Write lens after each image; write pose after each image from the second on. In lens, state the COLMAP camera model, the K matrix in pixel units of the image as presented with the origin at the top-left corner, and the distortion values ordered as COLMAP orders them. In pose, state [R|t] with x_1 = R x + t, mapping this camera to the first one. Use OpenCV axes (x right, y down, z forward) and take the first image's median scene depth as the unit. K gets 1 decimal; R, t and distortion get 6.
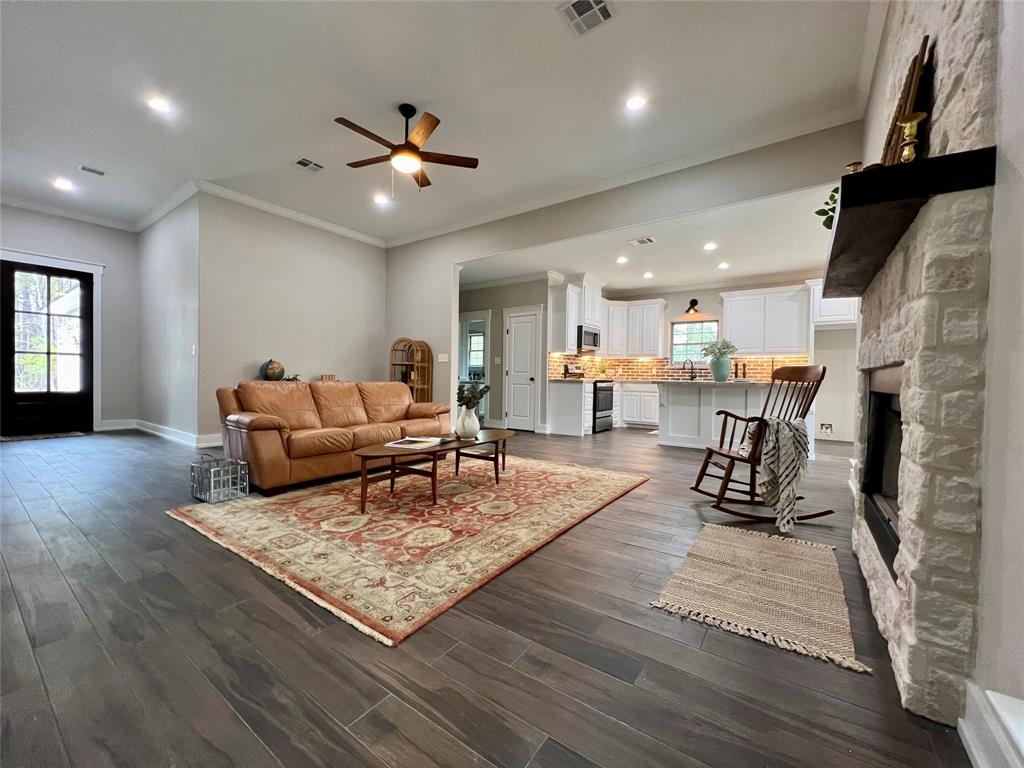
lens RADIAL K [[409.6, 0, 508.8], [0, 409.6, 383.6], [0, 0, 1]] dist [-0.001428, -0.000367]
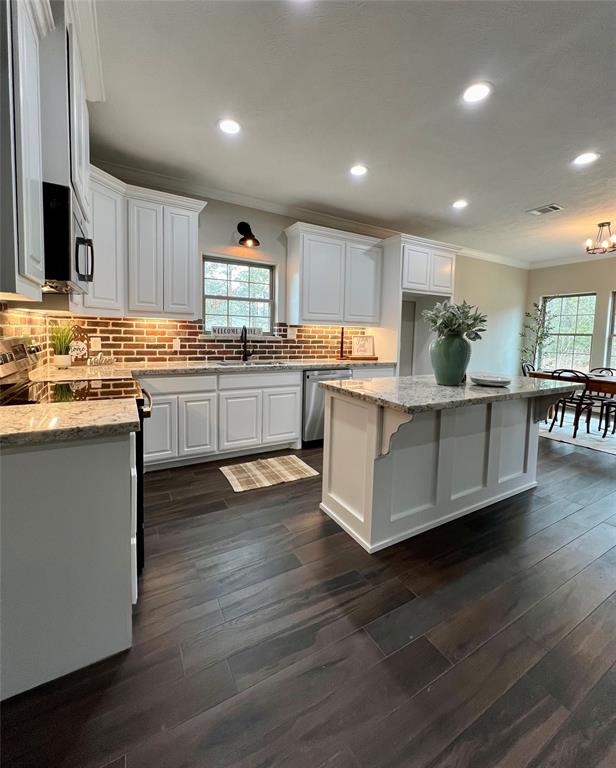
lens RADIAL K [[329.4, 0, 311.1], [0, 329.4, 354.8], [0, 0, 1]] dist [-0.000933, -0.000885]
pose [[0.415148, -0.062495, 0.907605, 0.124986], [-0.003974, 0.997504, 0.070504, -0.126967], [-0.909745, -0.032877, 0.413864, 1.799976]]
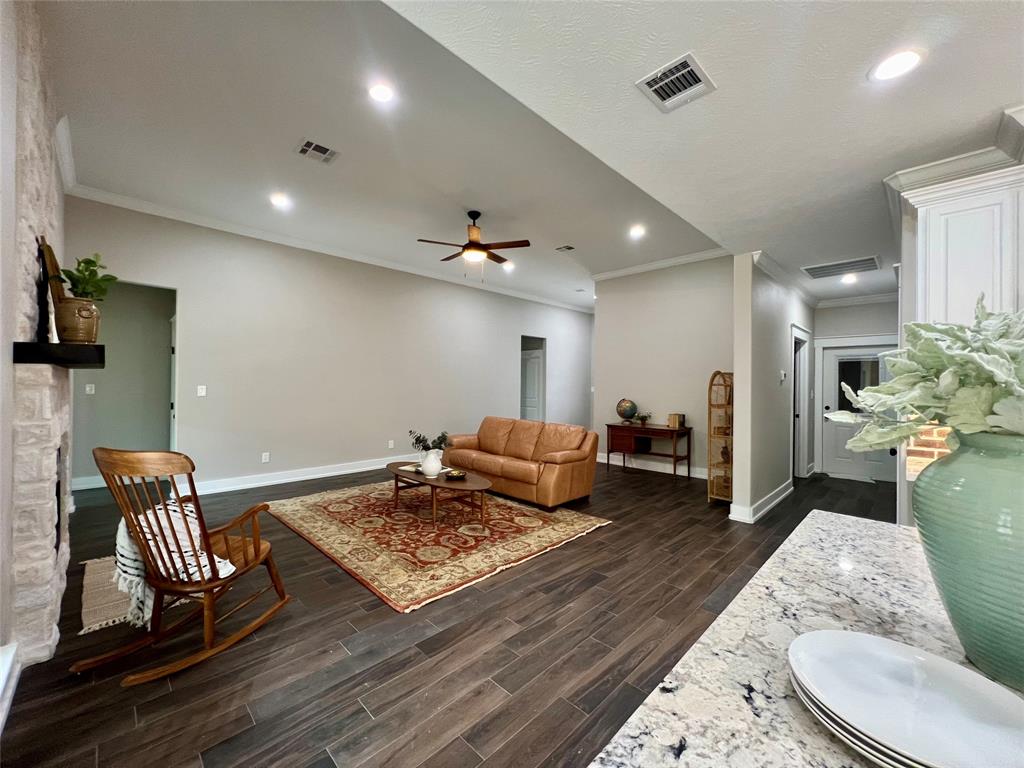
lens RADIAL K [[409.6, 0, 510.9], [0, 409.6, 382.7], [0, 0, 1]] dist [-0.001428, -0.000367]
pose [[-0.158462, -0.019742, -0.987168, 1.190554], [-0.027292, 0.999506, -0.015608, -0.143969], [0.986988, 0.024468, -0.158923, 1.594201]]
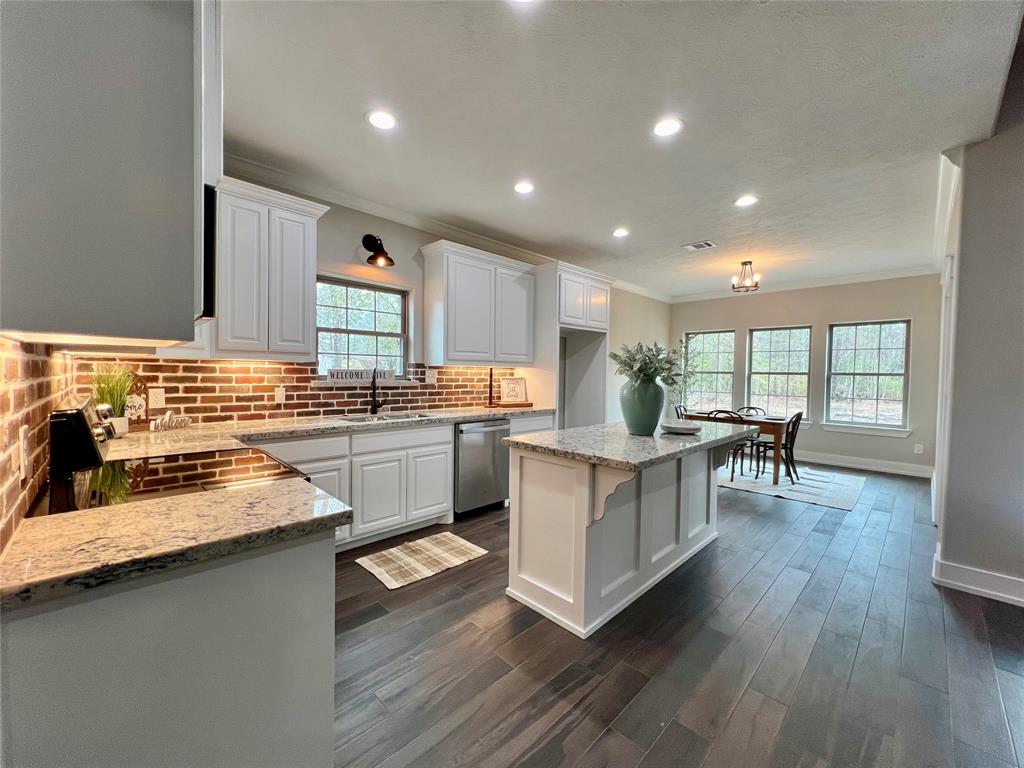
lens RADIAL K [[409.6, 0, 512.9], [0, 409.6, 381.2], [0, 0, 1]] dist [-0.001428, -0.000367]
pose [[0.168797, -0.032495, 0.985115, 0.057561], [0.003597, 0.999470, 0.032352, -0.145846], [-0.985644, -0.001918, 0.168824, 1.944475]]
